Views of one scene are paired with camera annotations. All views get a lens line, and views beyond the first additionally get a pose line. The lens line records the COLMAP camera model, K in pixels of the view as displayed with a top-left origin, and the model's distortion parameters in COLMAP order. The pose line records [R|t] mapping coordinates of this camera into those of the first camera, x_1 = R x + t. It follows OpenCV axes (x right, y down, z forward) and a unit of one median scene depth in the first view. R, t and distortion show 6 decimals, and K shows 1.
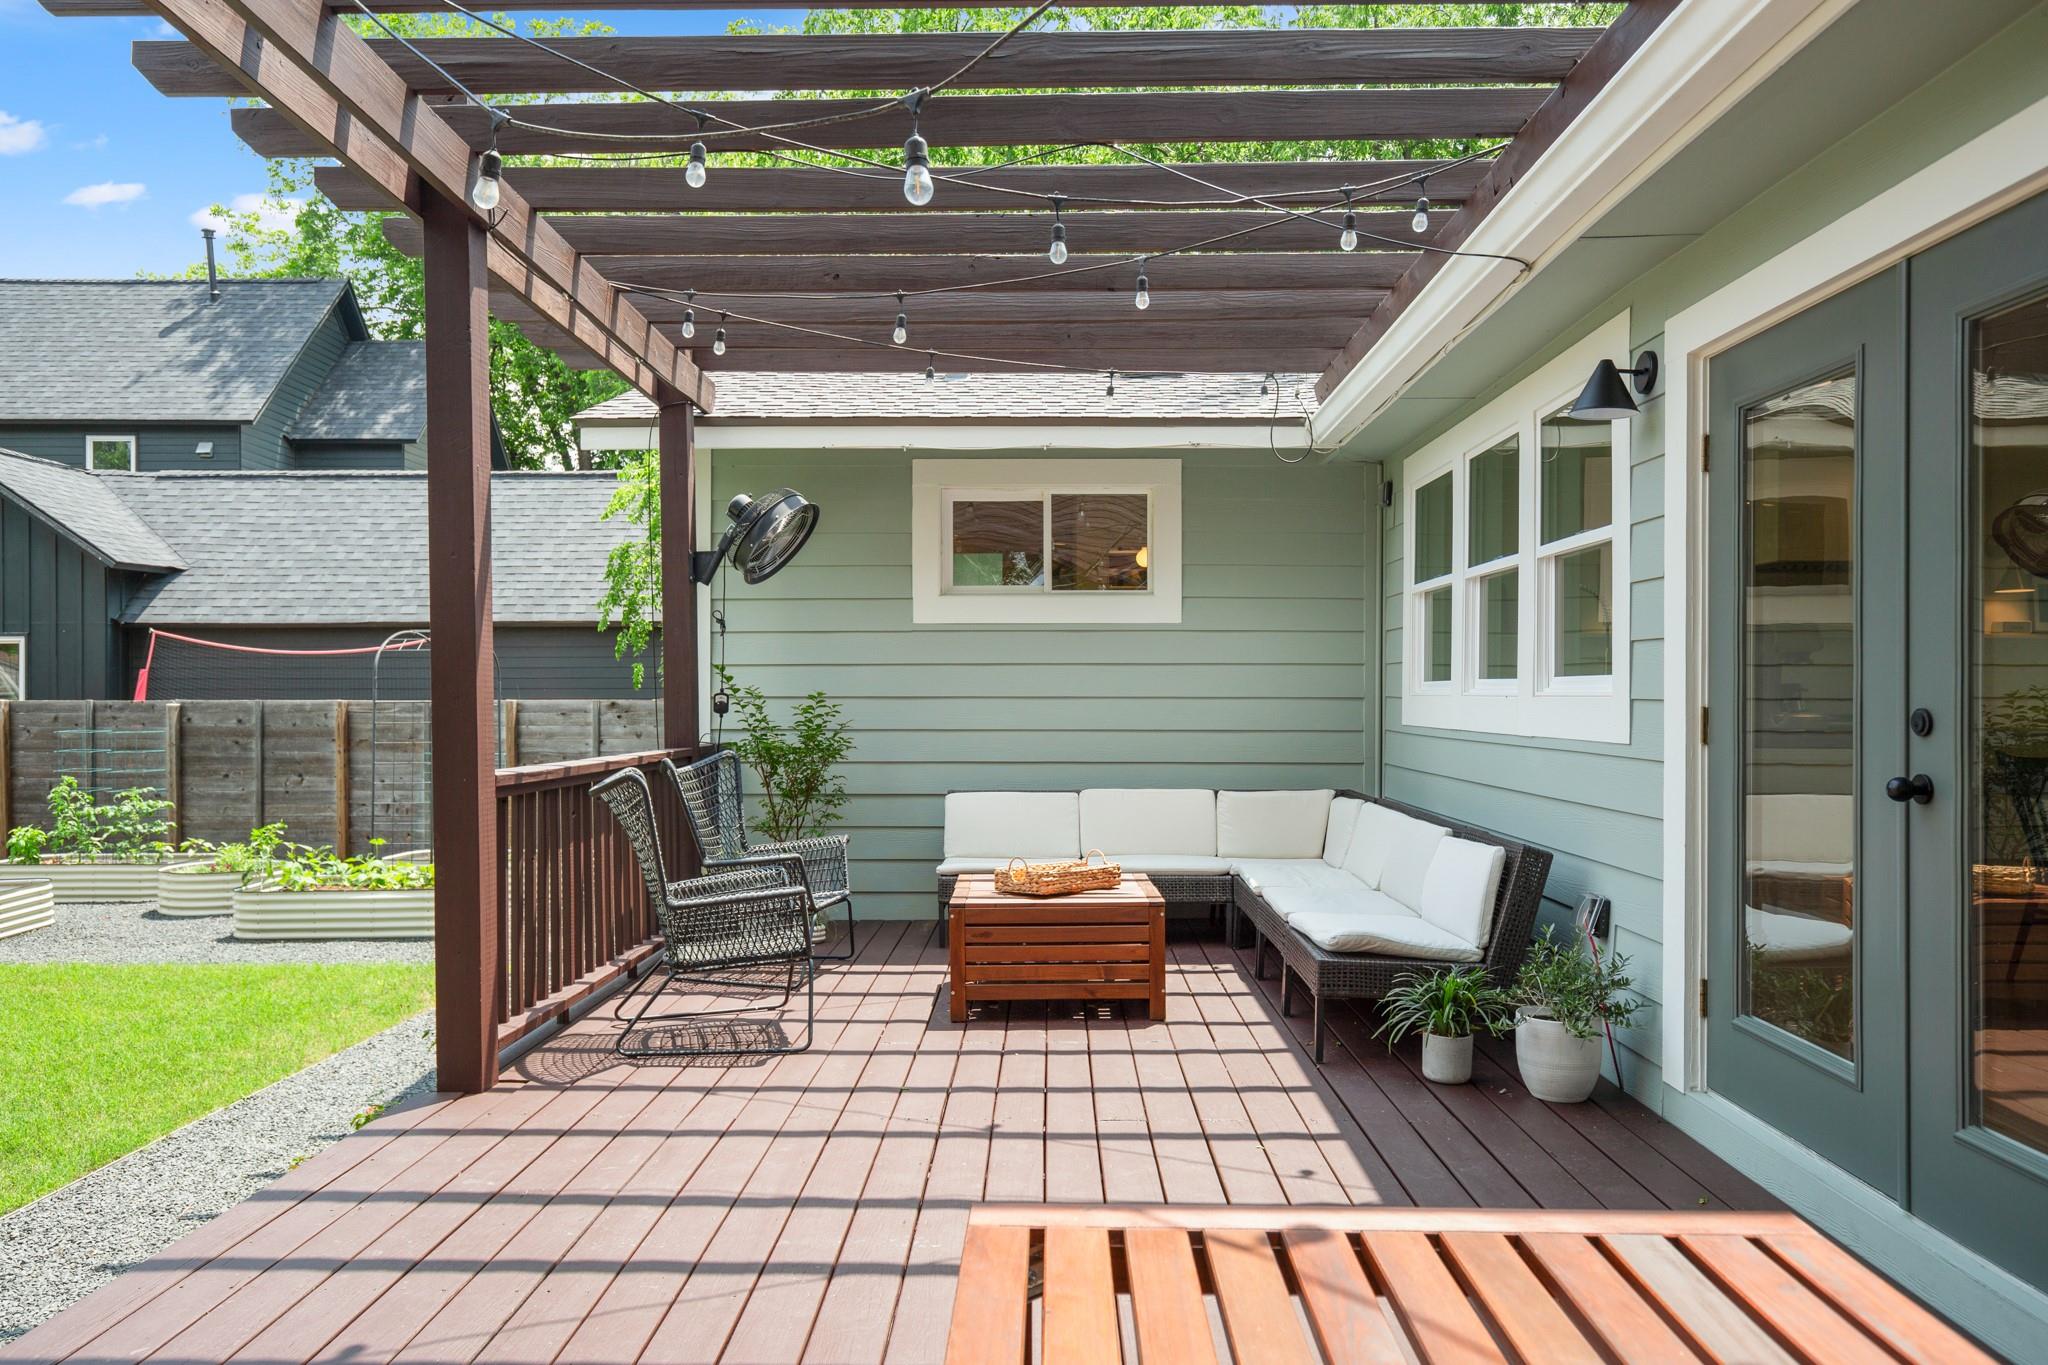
lens RADIAL K [[1419.8, 0, 1024.4], [0, 1419.8, 690.6], [0, 0, 1]] dist [0.006073, 0.003967]
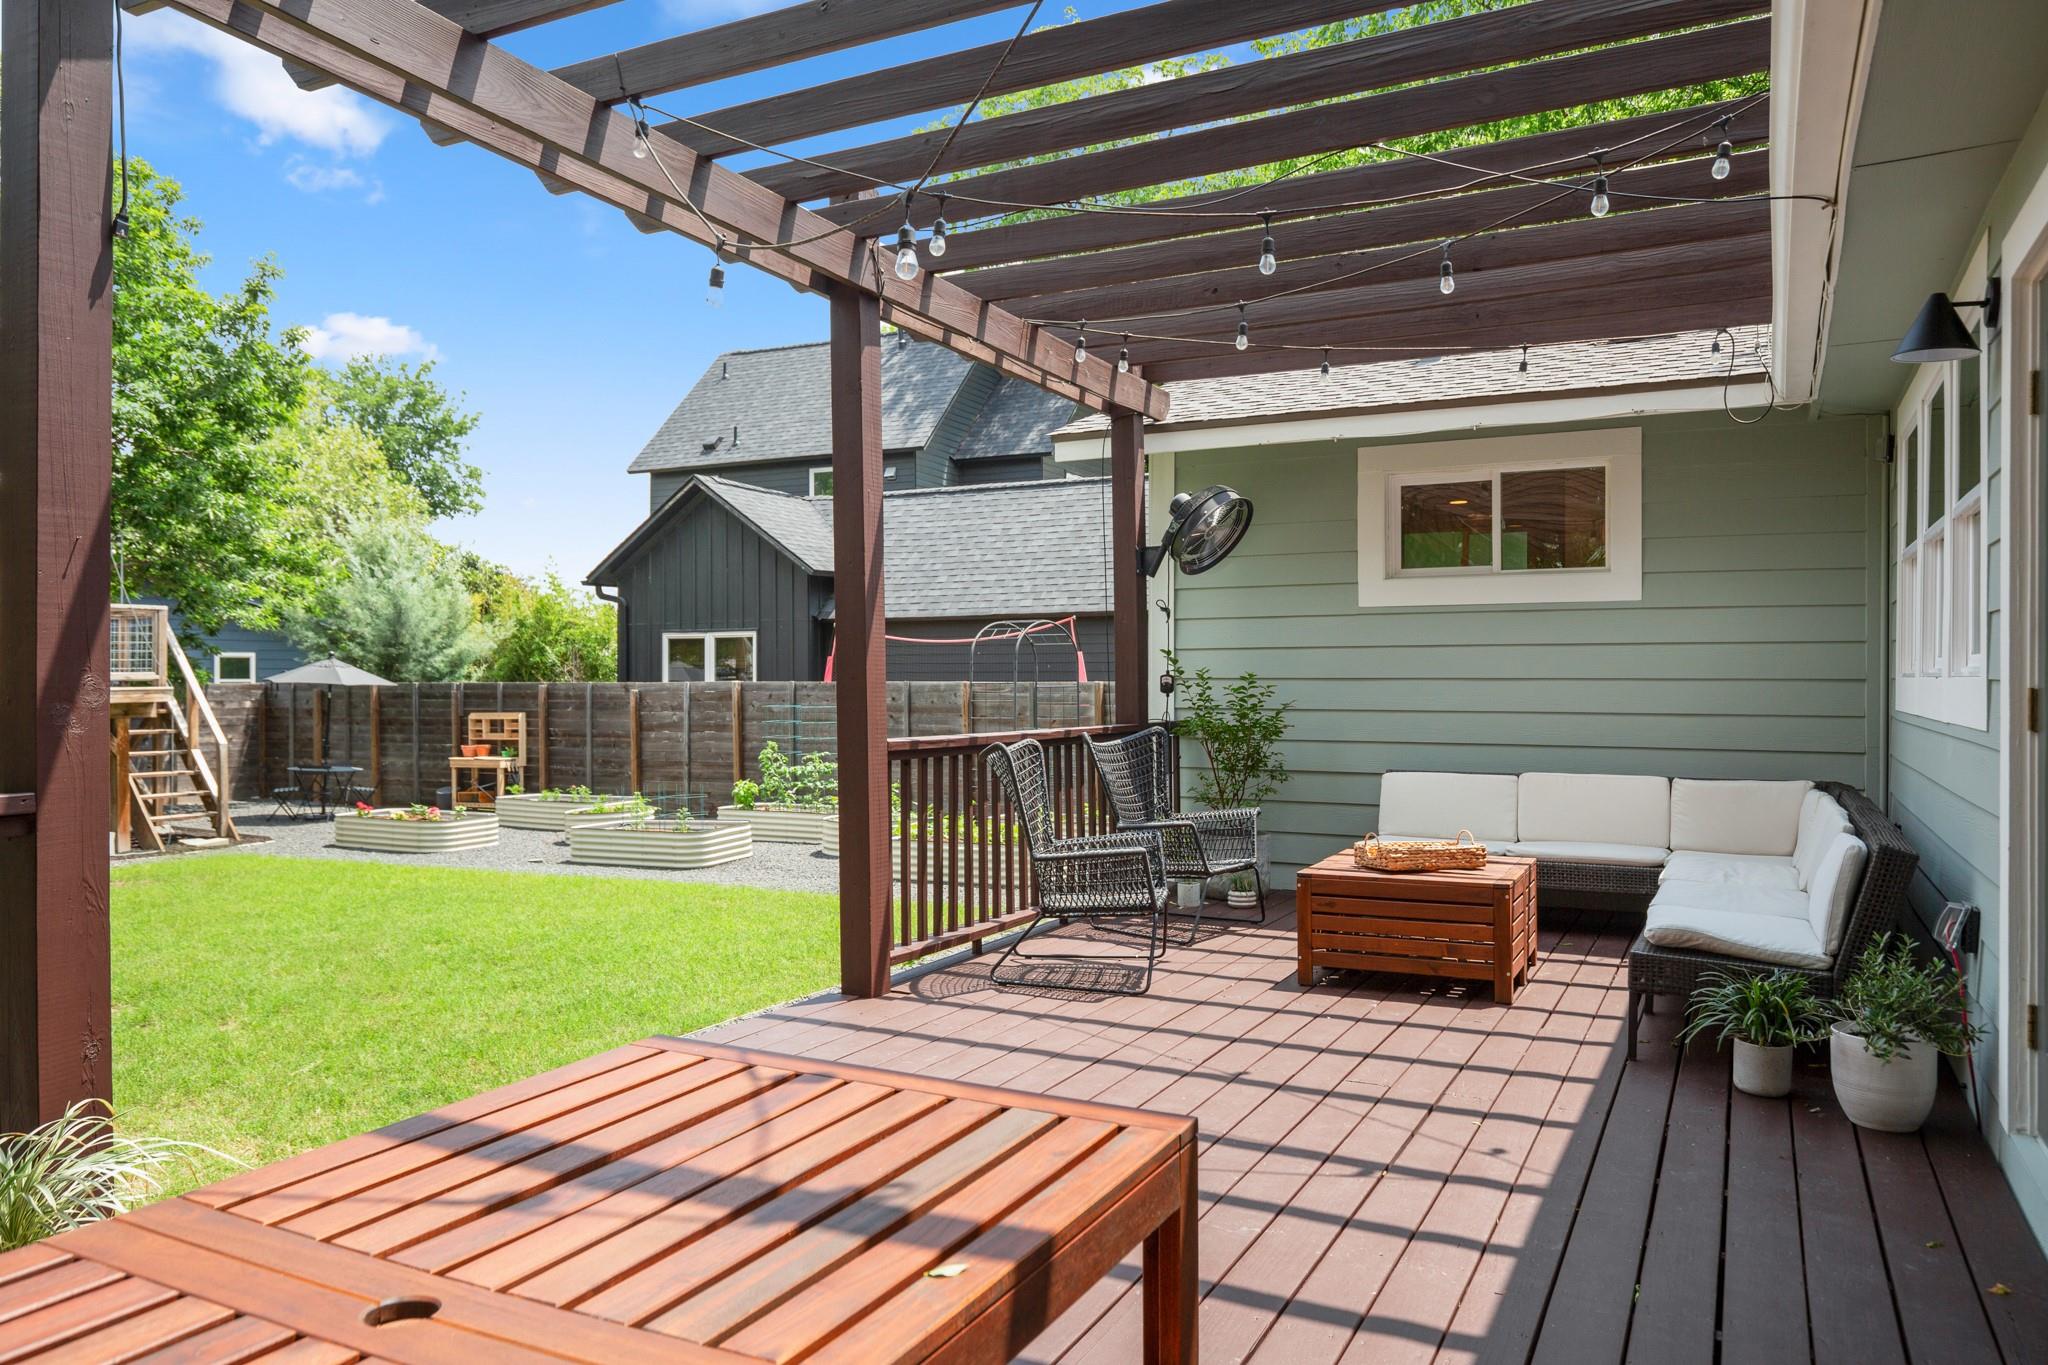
lens RADIAL K [[1391.4, 0, 1030.4], [0, 1391.4, 677.2], [0, 0, 1]] dist [0.003859, 0.003559]
pose [[0.896984, -0.000246, -0.442062, 0.160418], [0.001463, 0.999996, 0.002412, 0.000870], [0.442060, -0.002811, 0.896981, -0.012766]]
